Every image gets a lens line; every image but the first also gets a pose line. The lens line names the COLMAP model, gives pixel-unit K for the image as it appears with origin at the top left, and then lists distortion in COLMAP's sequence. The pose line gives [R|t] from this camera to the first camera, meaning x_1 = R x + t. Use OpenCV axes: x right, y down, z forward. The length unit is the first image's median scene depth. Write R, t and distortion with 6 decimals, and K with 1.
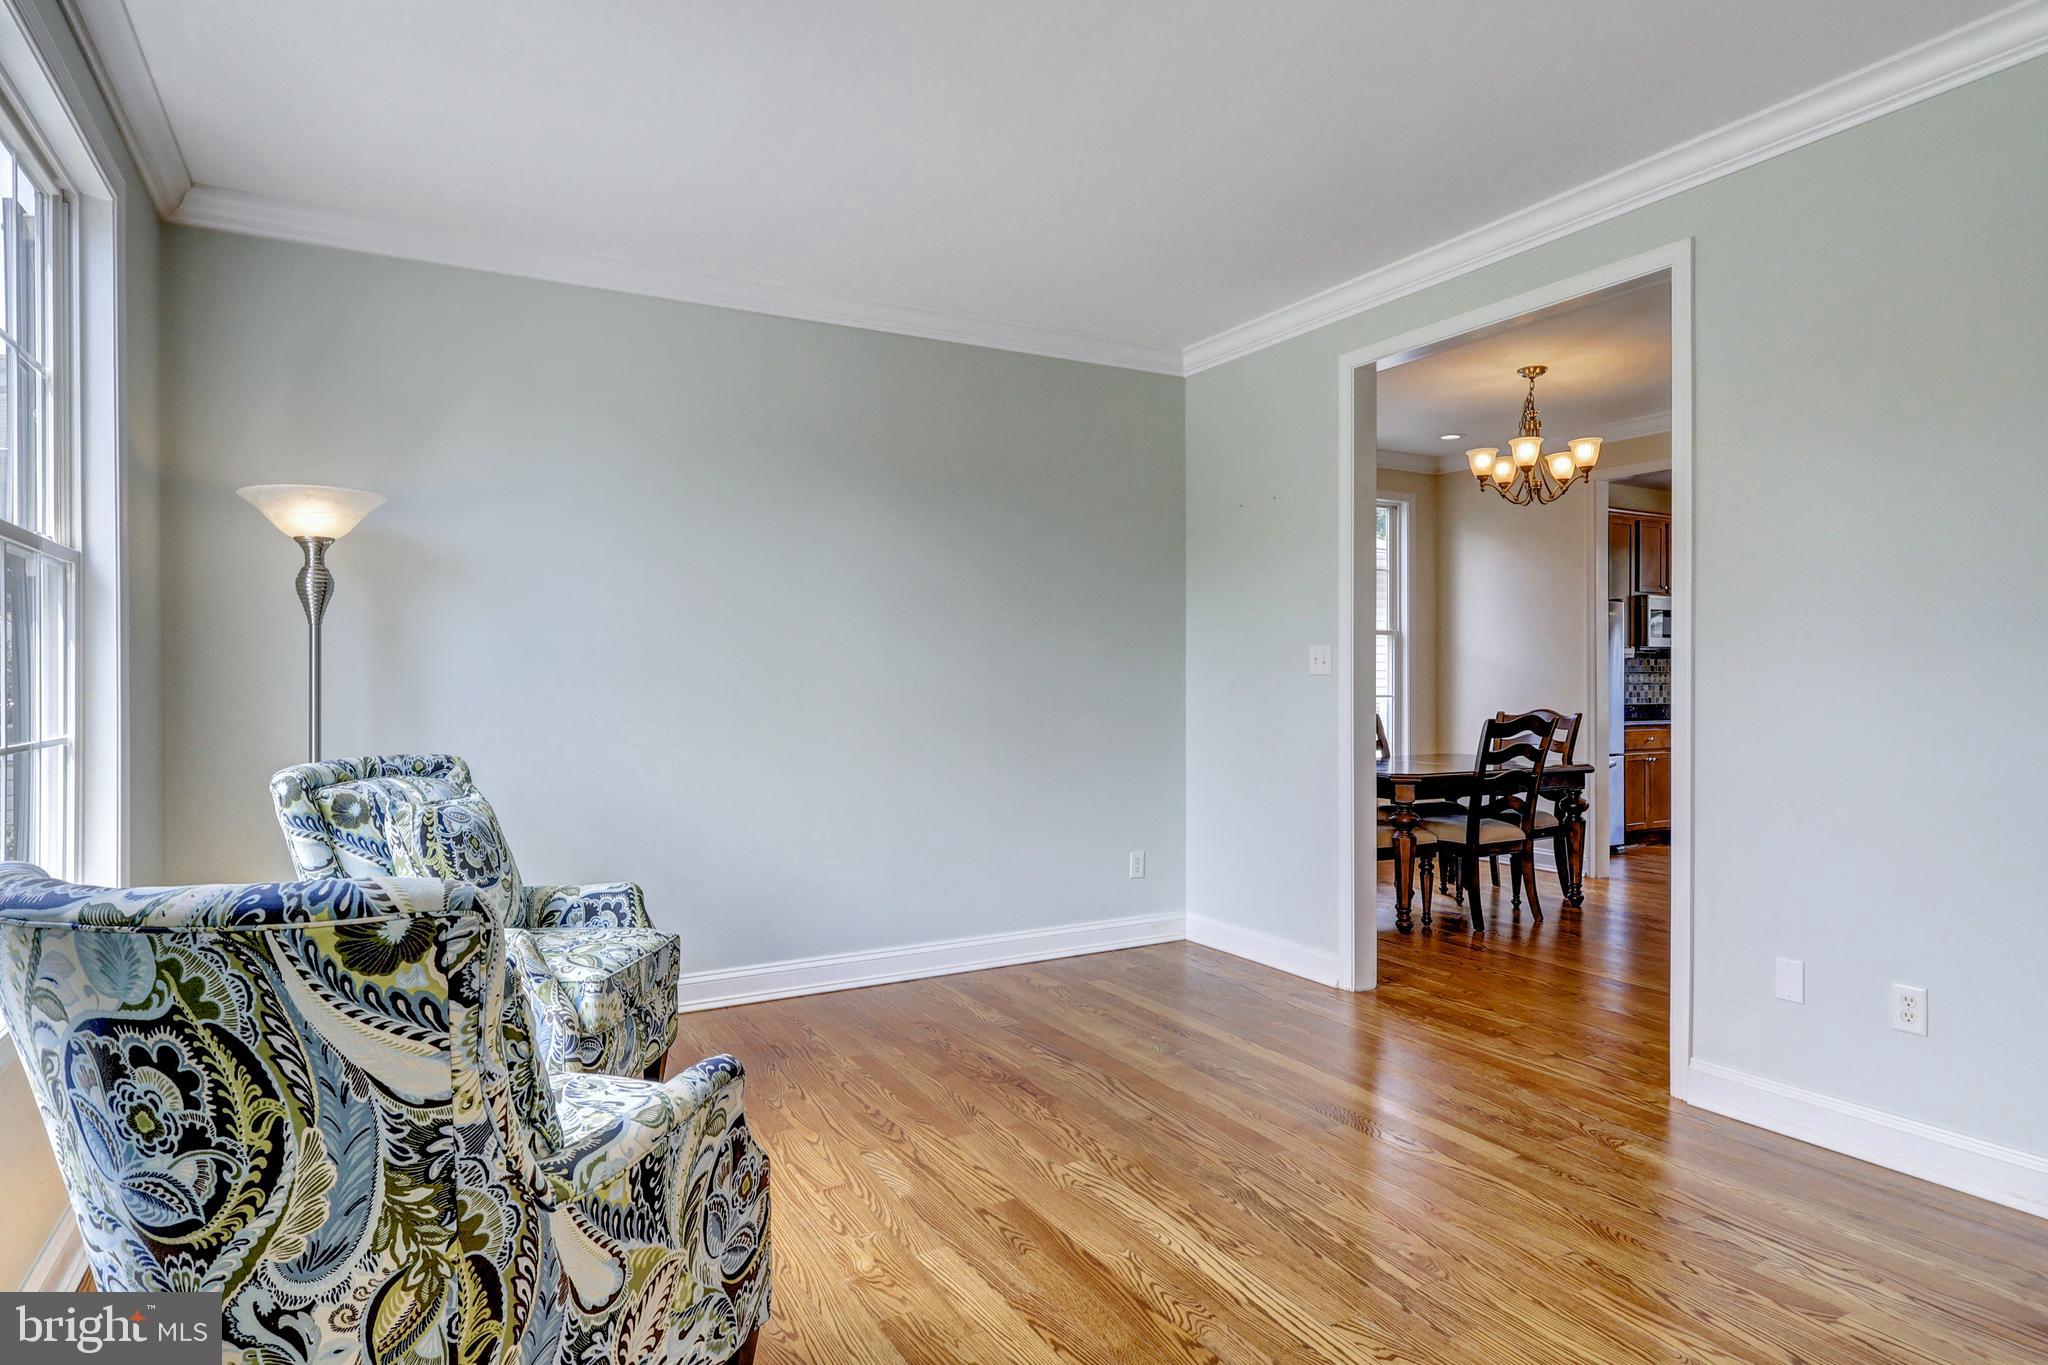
lens RADIAL K [[1125.9, 0, 1016.6], [0, 1125.9, 684.9], [0, 0, 1]] dist [0.004679, 0.000306]
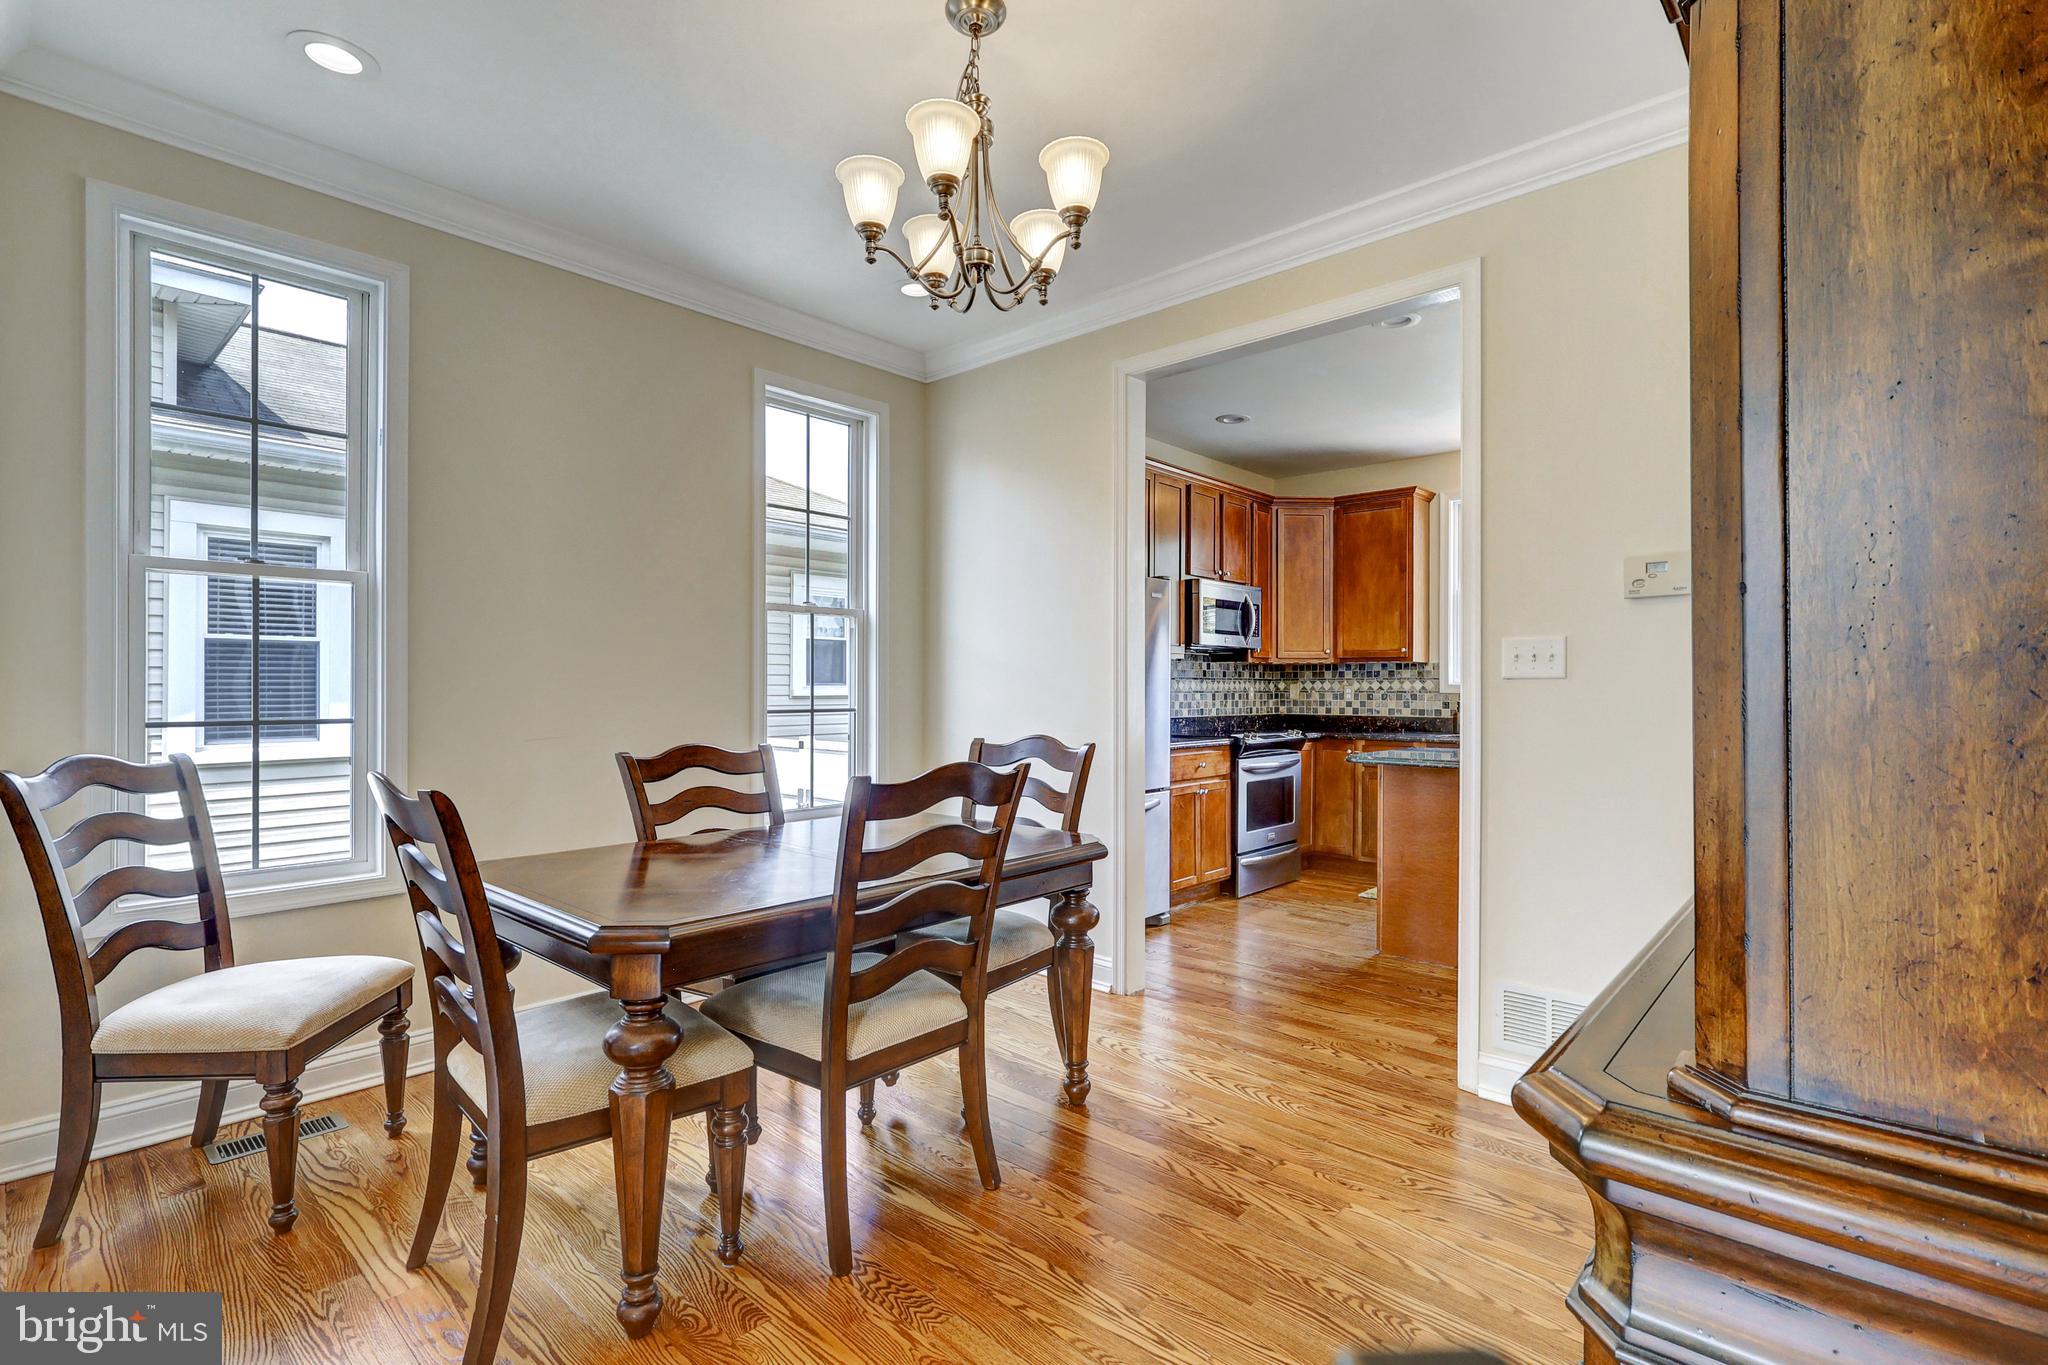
lens RADIAL K [[950.5, 0, 1026.8], [0, 950.5, 686.5], [0, 0, 1]] dist [0.000087, 0.000020]
pose [[0.946405, 0.006368, 0.322920, 0.313345], [-0.005354, 0.999978, -0.004027, -0.001972], [-0.322938, 0.002082, 0.946418, 0.555826]]
